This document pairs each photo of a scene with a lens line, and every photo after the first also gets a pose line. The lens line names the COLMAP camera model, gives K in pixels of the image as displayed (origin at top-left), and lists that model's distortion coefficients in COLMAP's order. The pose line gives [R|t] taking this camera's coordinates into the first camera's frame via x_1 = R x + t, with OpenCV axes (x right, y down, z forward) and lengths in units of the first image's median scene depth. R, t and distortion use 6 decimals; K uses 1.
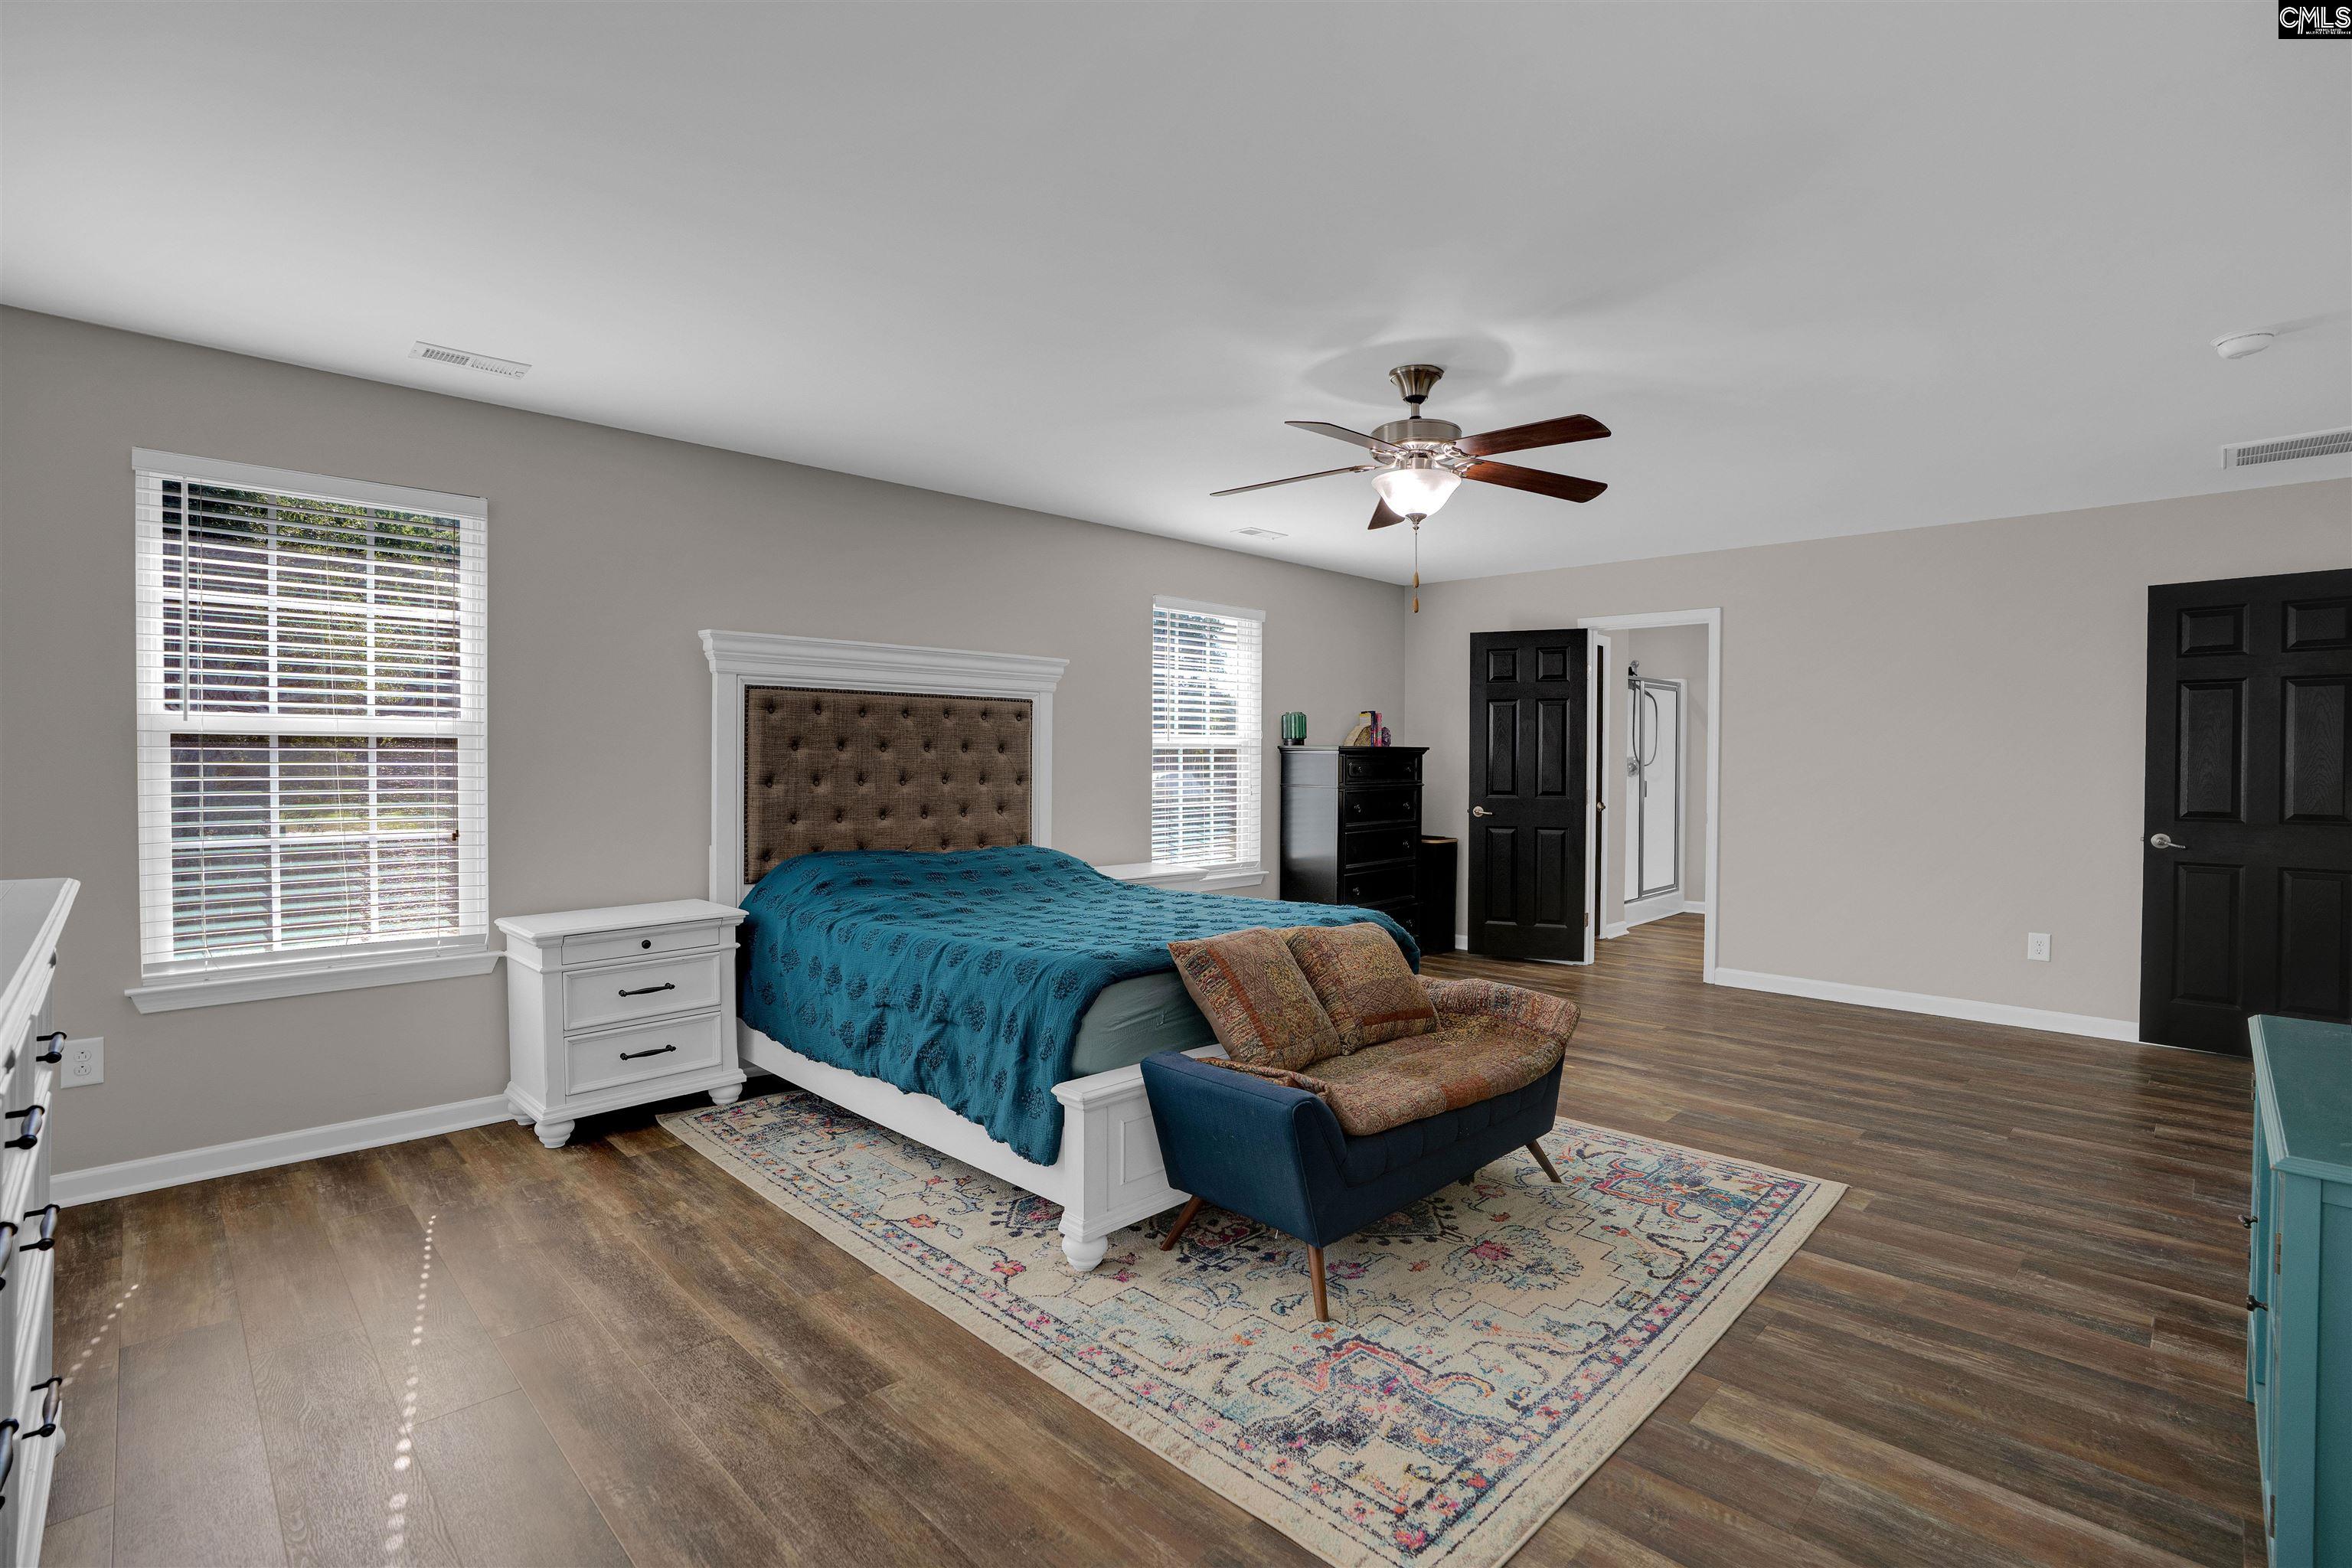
lens RADIAL K [[1100.5, 0, 1187.0], [0, 1100.5, 782.0], [0, 0, 1]] dist [-0.068666, 0.027306]
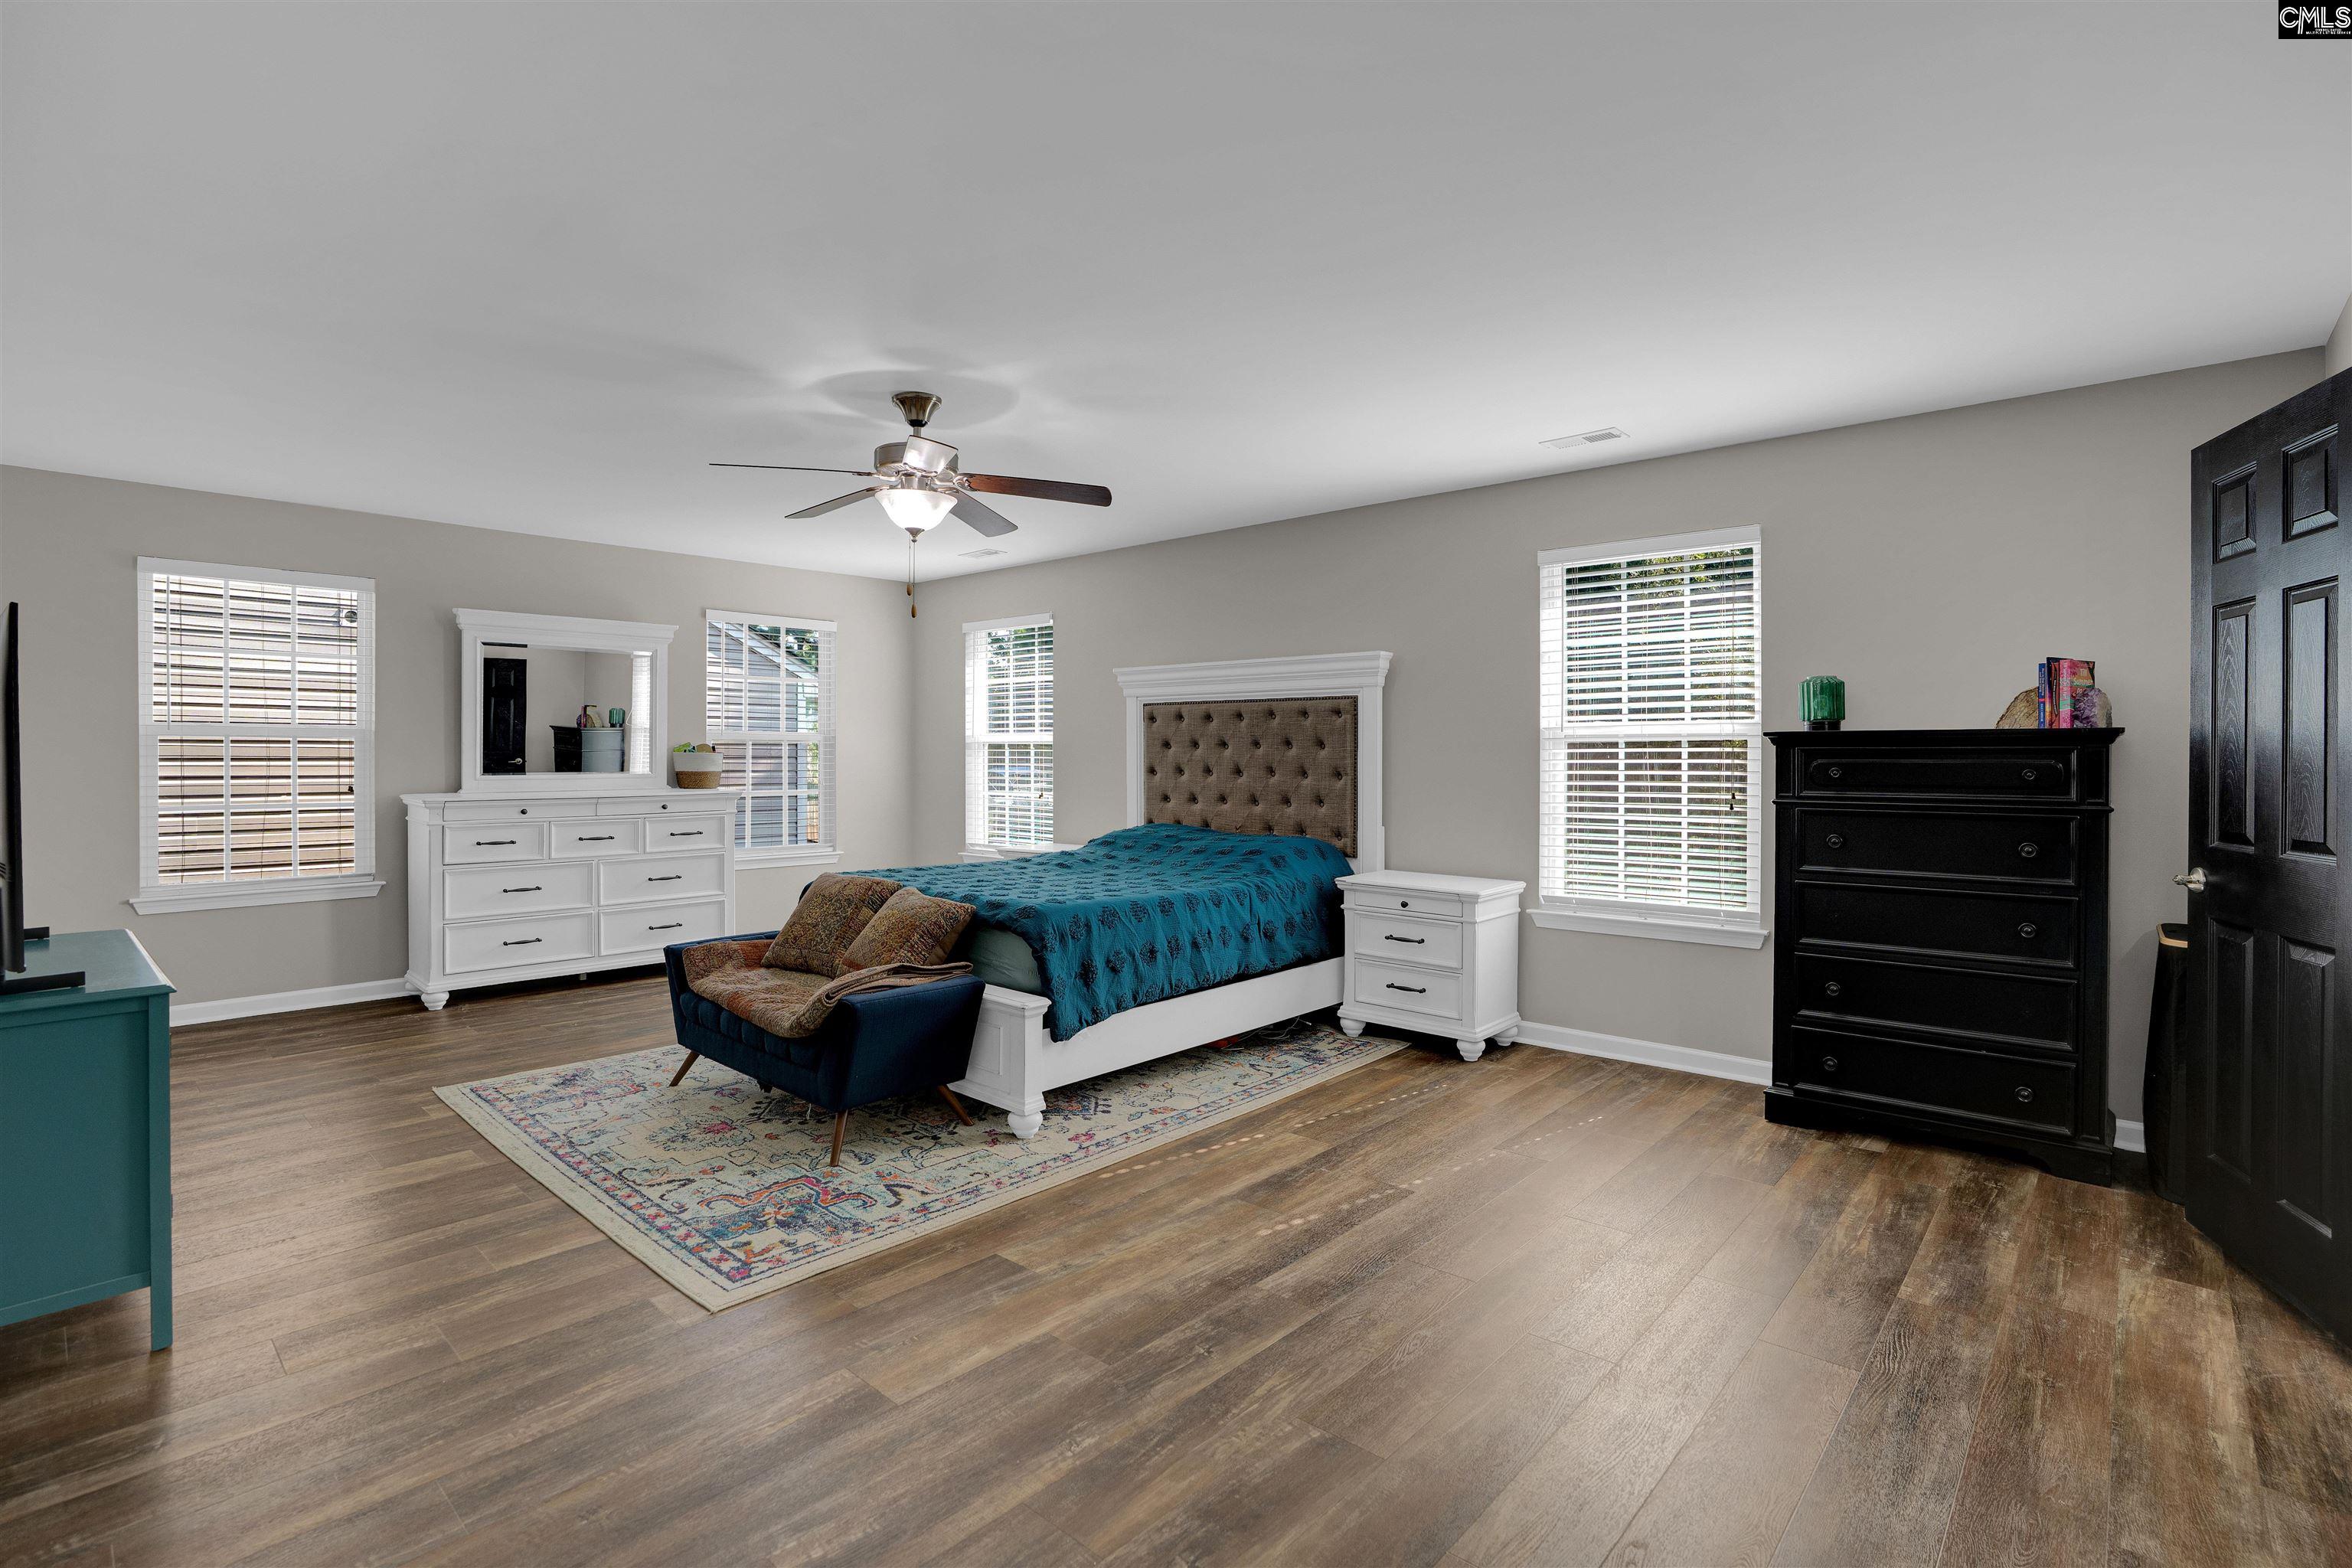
lens RADIAL K [[1100.5, 0, 1187.0], [0, 1100.5, 782.0], [0, 0, 1]] dist [-0.068666, 0.027306]
pose [[0.044705, 0.019781, -0.998804, 1.387165], [-0.020882, 0.999604, 0.018862, -0.019896], [0.998782, 0.020013, 0.045100, 1.294159]]
